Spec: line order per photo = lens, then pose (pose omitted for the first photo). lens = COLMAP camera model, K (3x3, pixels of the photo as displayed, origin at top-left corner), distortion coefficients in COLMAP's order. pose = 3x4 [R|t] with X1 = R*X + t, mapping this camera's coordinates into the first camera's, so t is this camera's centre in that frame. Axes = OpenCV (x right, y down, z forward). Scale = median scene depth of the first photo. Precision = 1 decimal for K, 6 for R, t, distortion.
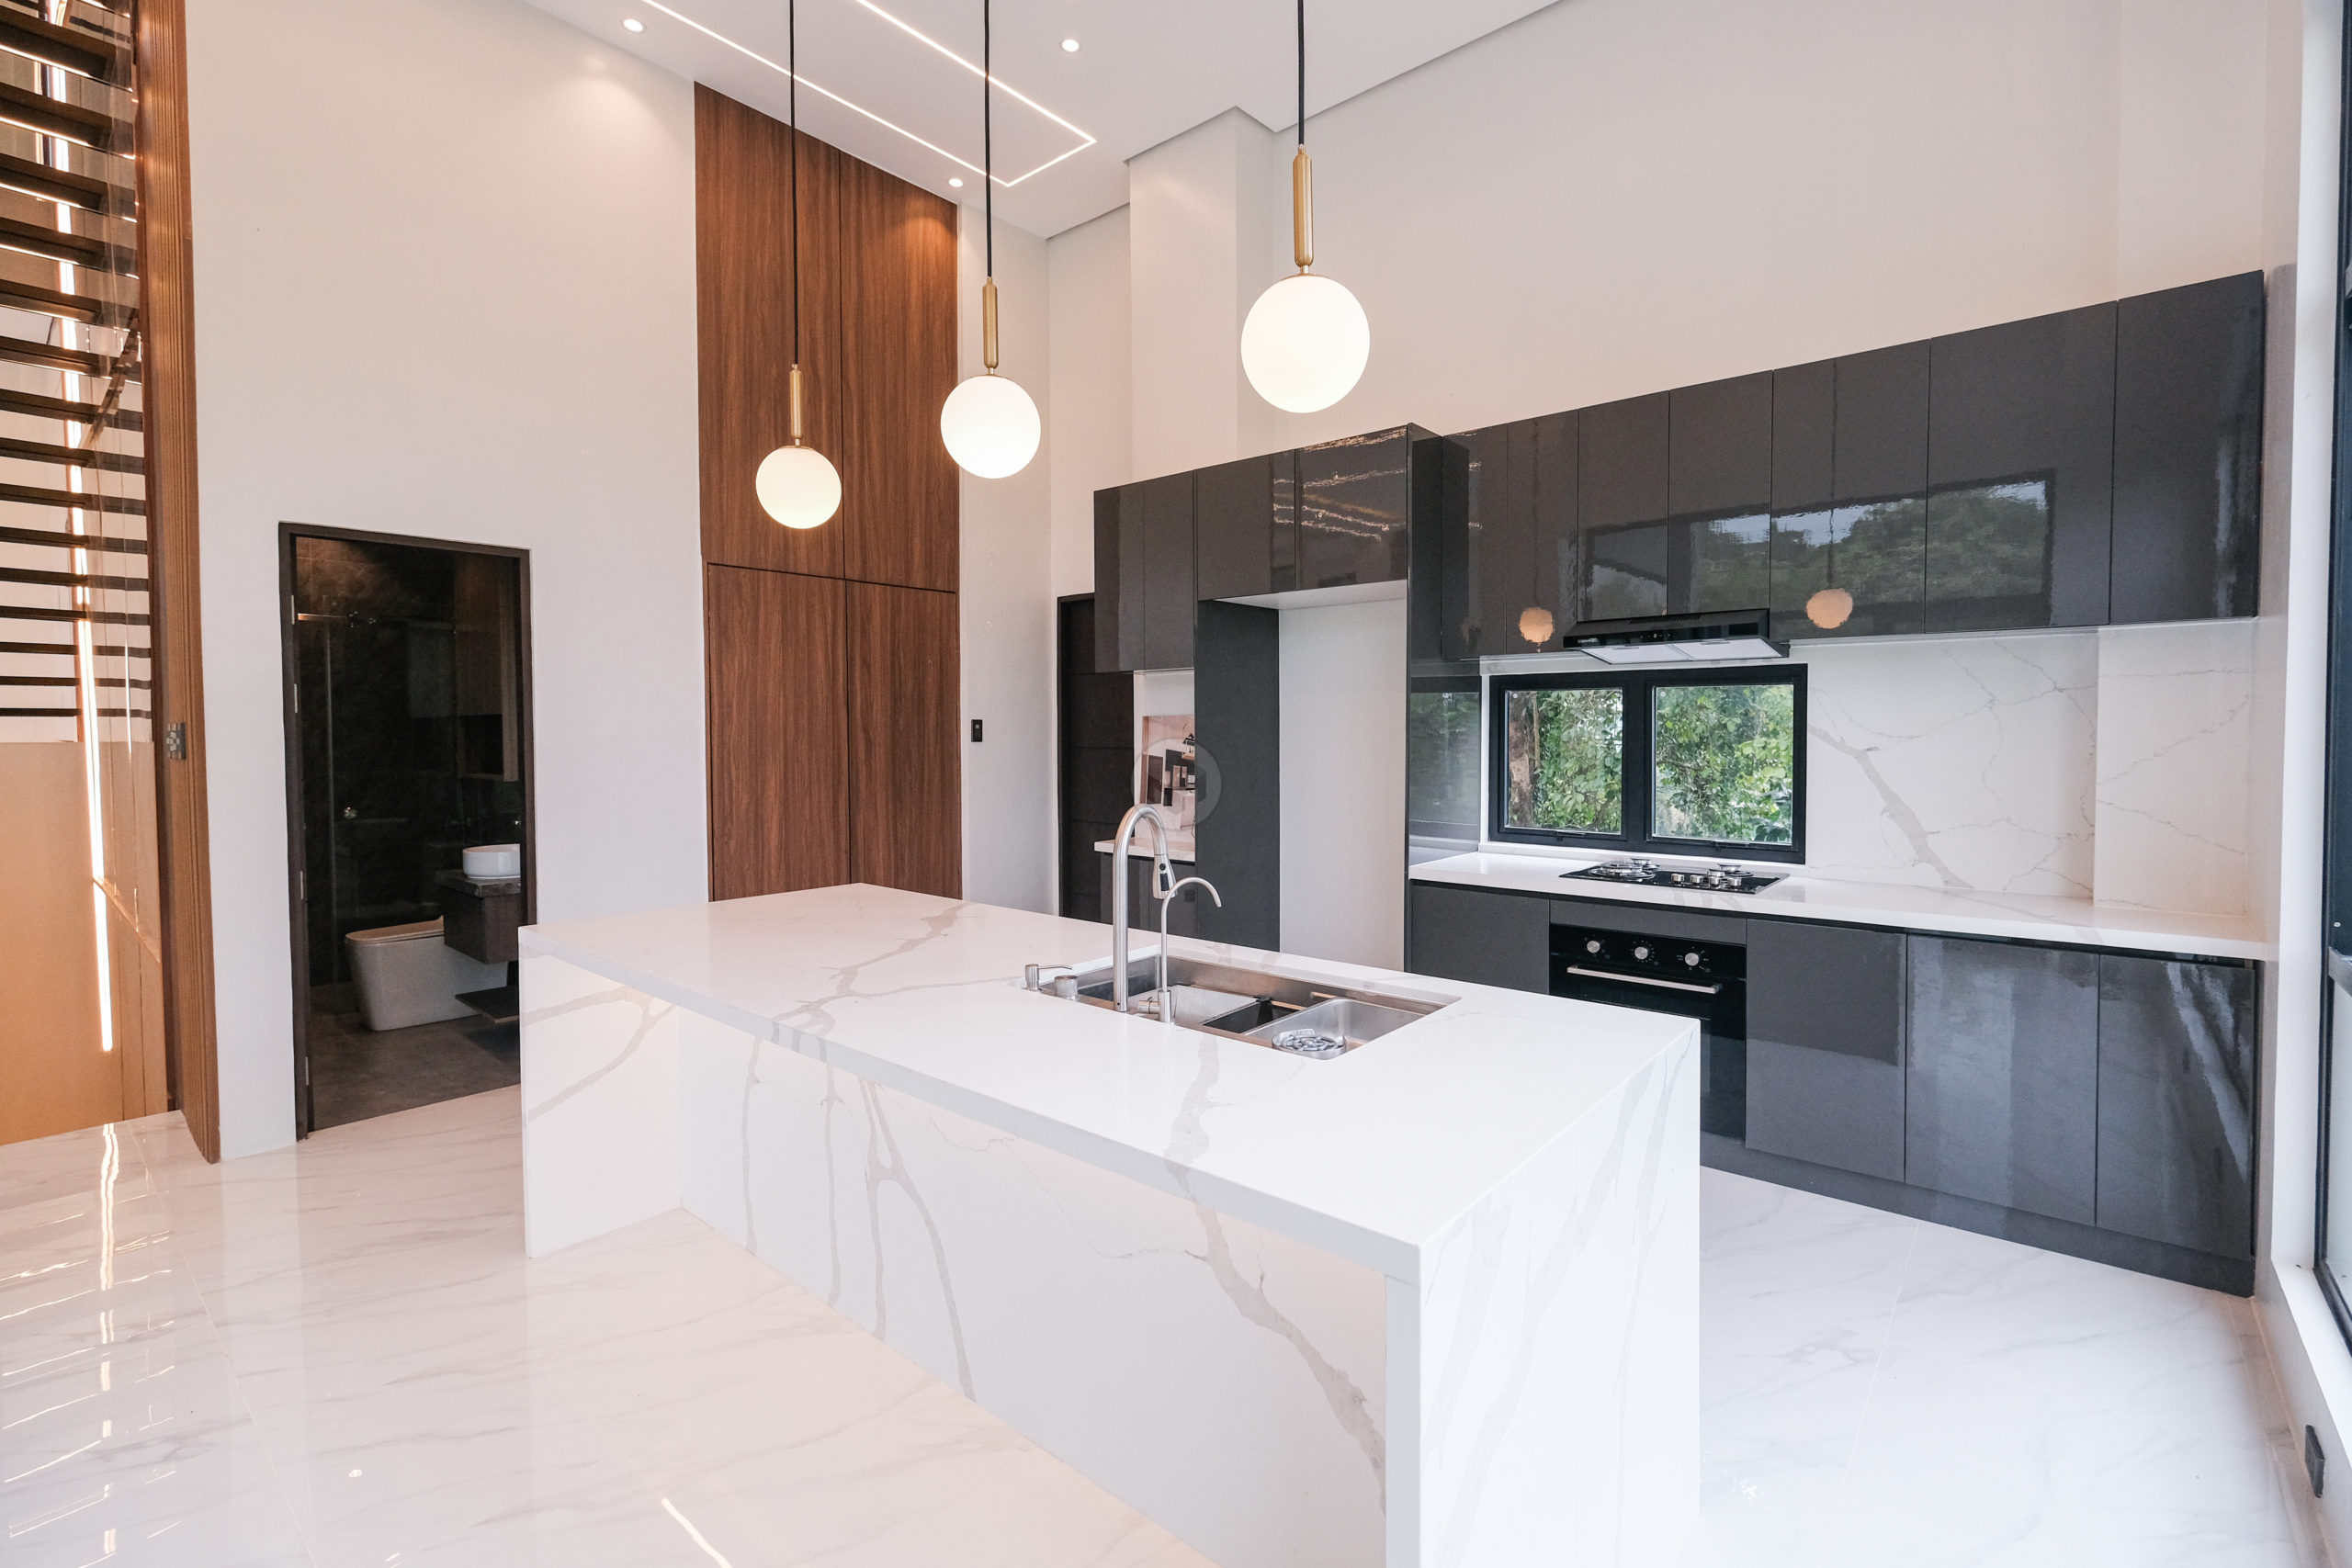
lens RADIAL K [[1038.8, 0, 1176.6], [0, 1038.8, 758.0], [0, 0, 1]] dist [-0.009440, 0.001154]
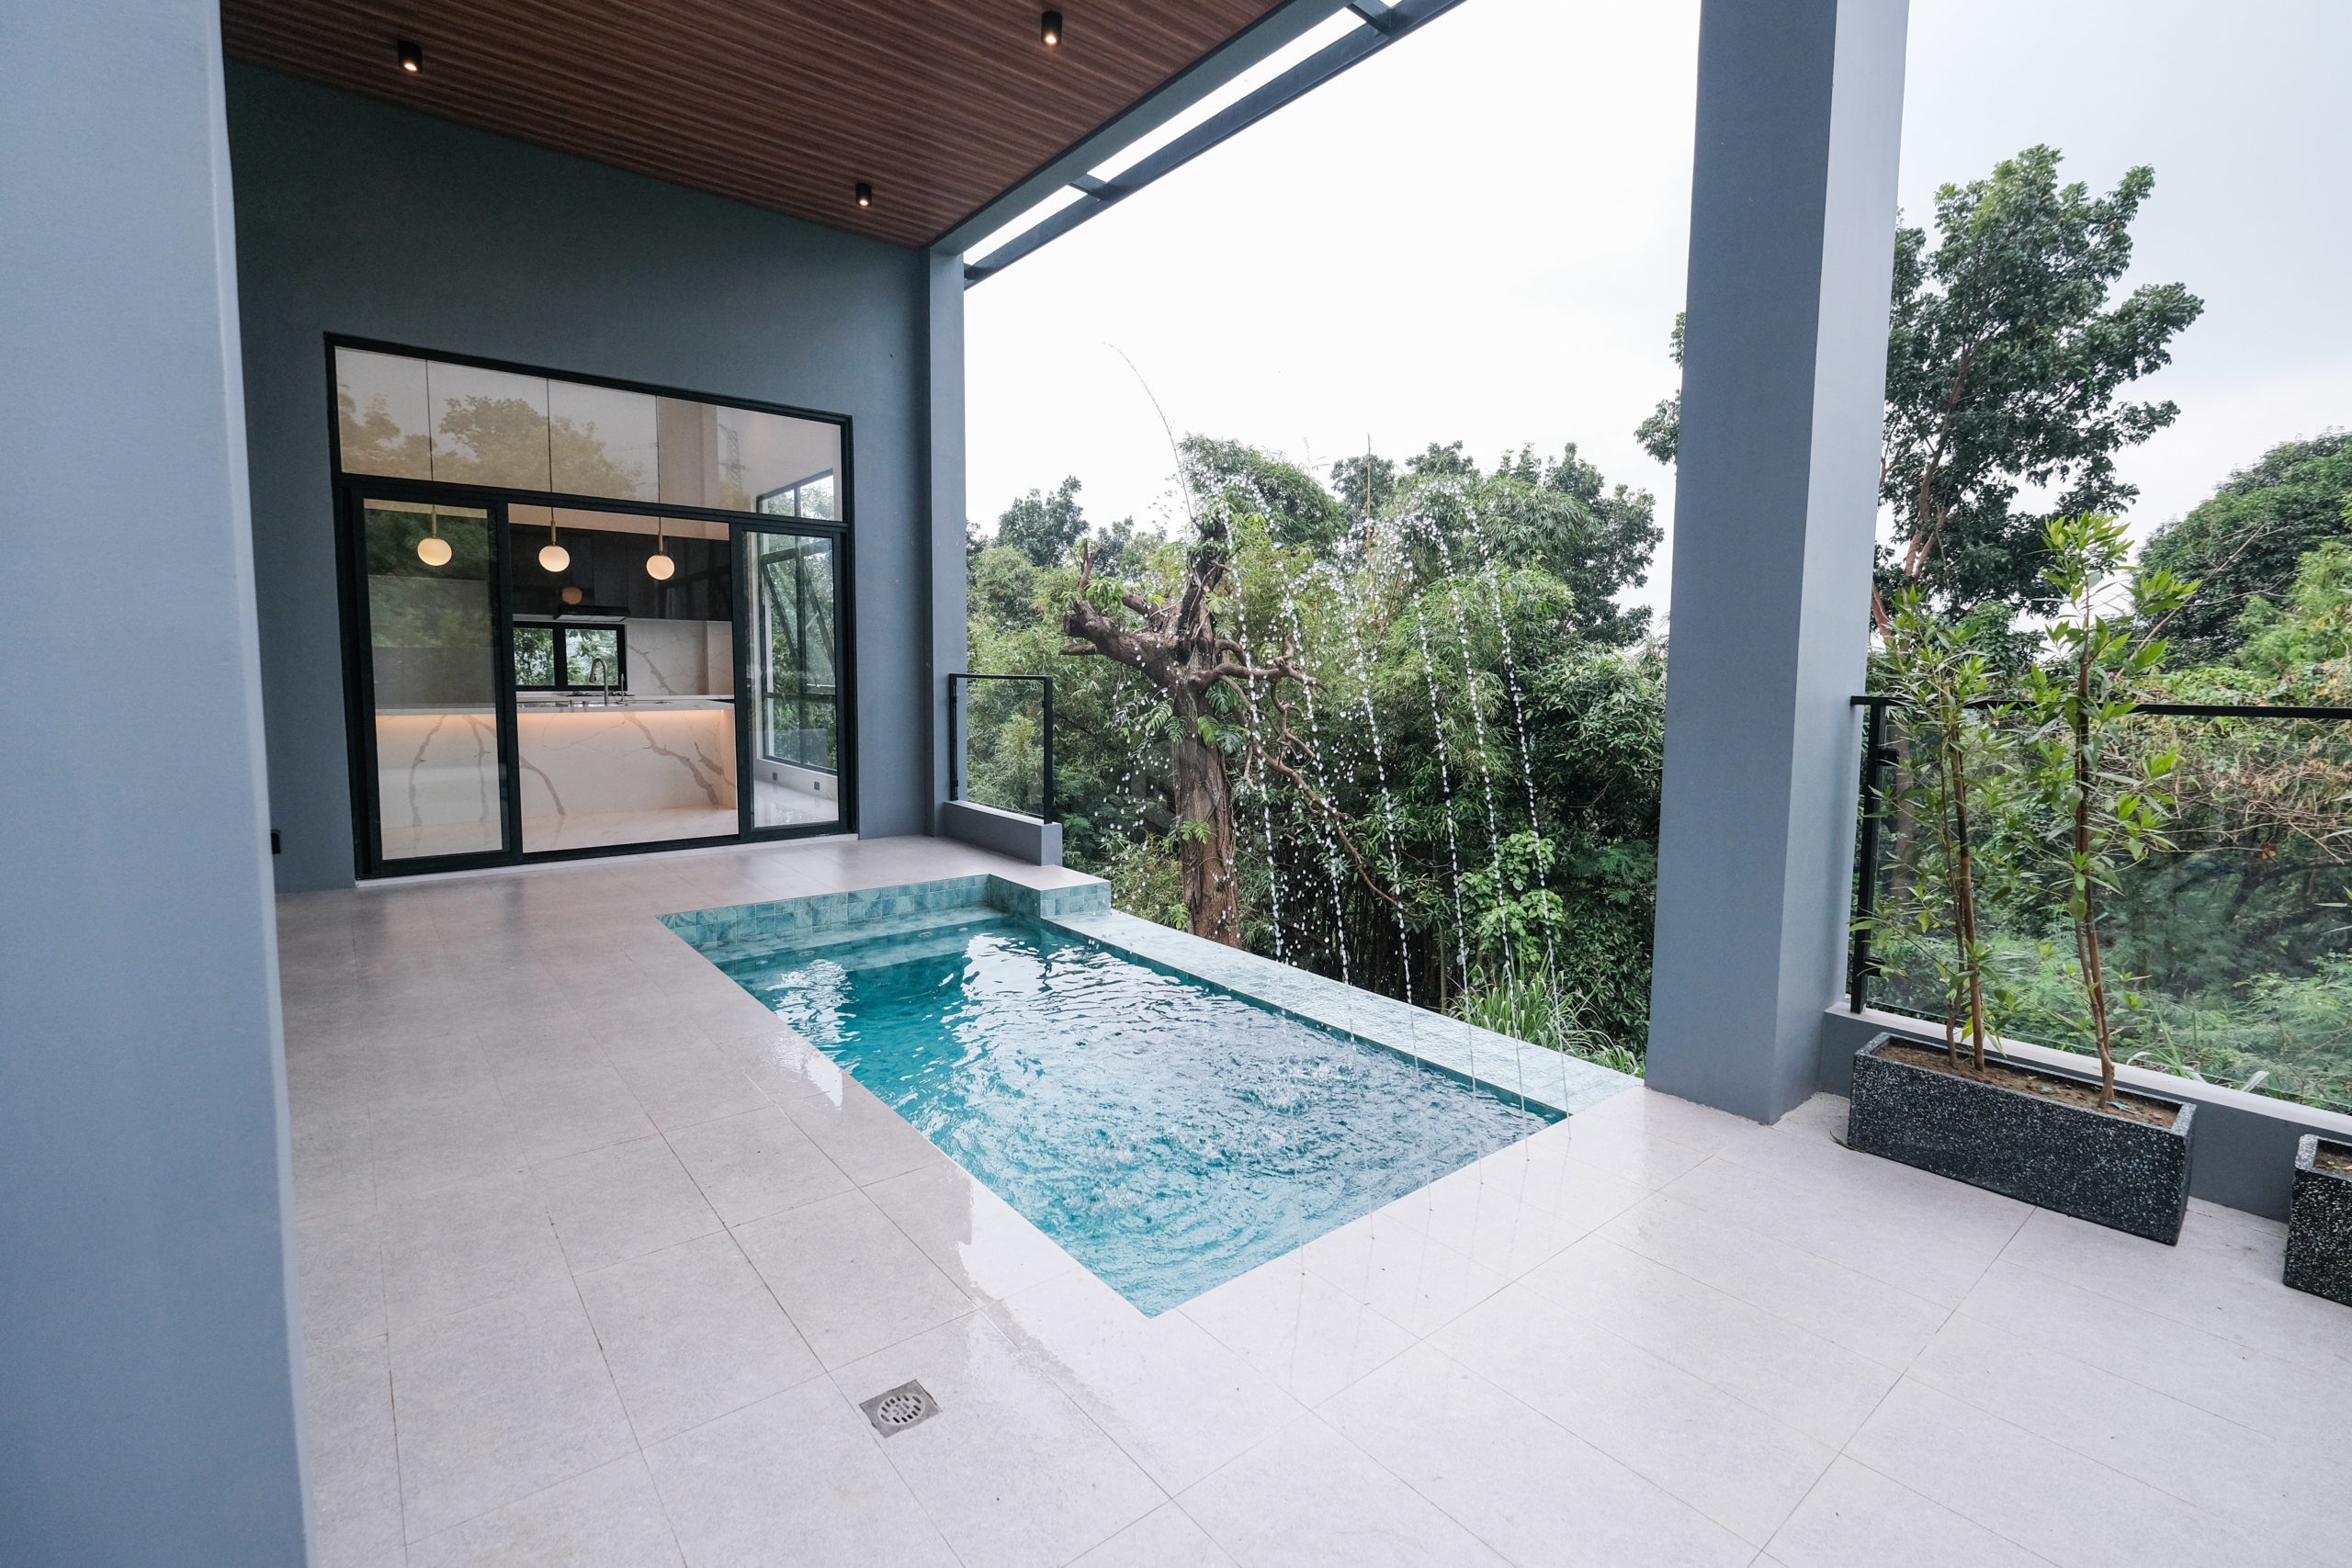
lens RADIAL K [[1038.8, 0, 1178.6], [0, 1038.8, 757.5], [0, 0, 1]] dist [-0.009440, 0.001154]
pose [[0.177722, -0.075665, 0.981168, -2.137488], [0.014428, 0.997133, 0.074283, 0.097143], [-0.983975, 0.000955, 0.178304, -1.154698]]
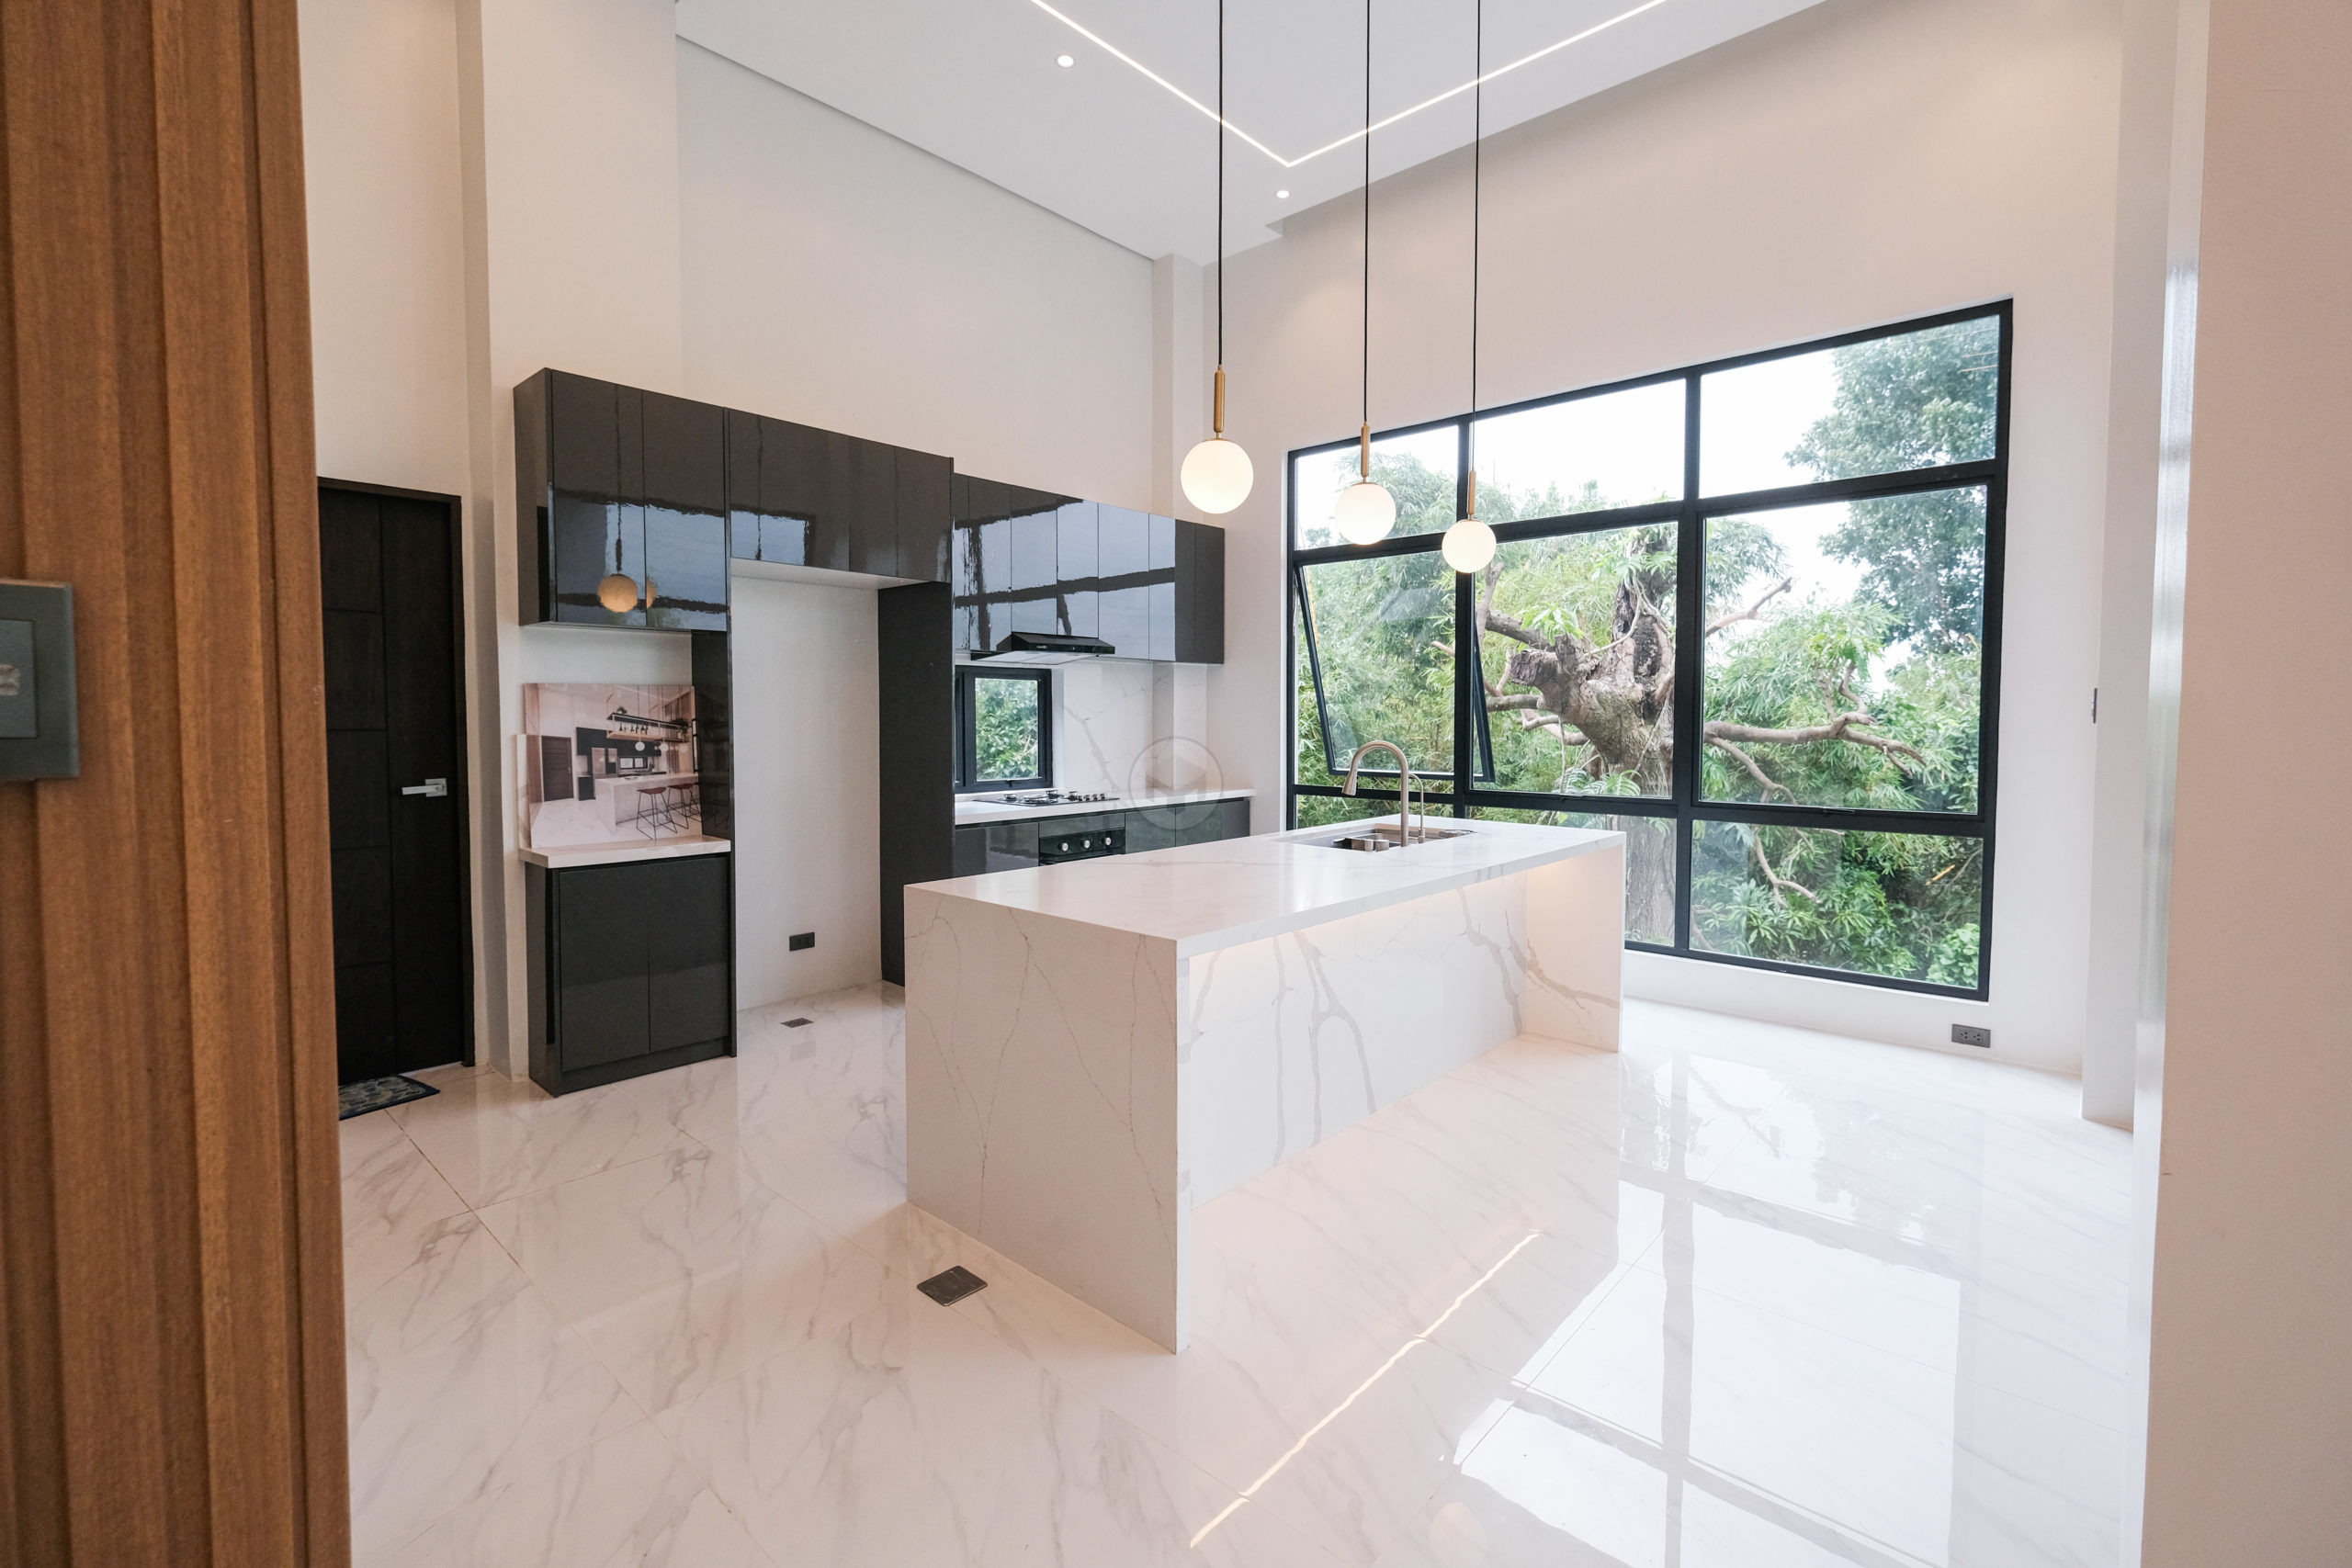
lens RADIAL K [[1038.8, 0, 1186.1], [0, 1038.8, 749.8], [0, 0, 1]] dist [-0.009440, 0.001154]
pose [[0.021108, -0.029583, 0.999339, -1.109420], [0.026820, 0.999219, 0.029013, -0.002724], [-0.999417, 0.026190, 0.021885, 0.760321]]
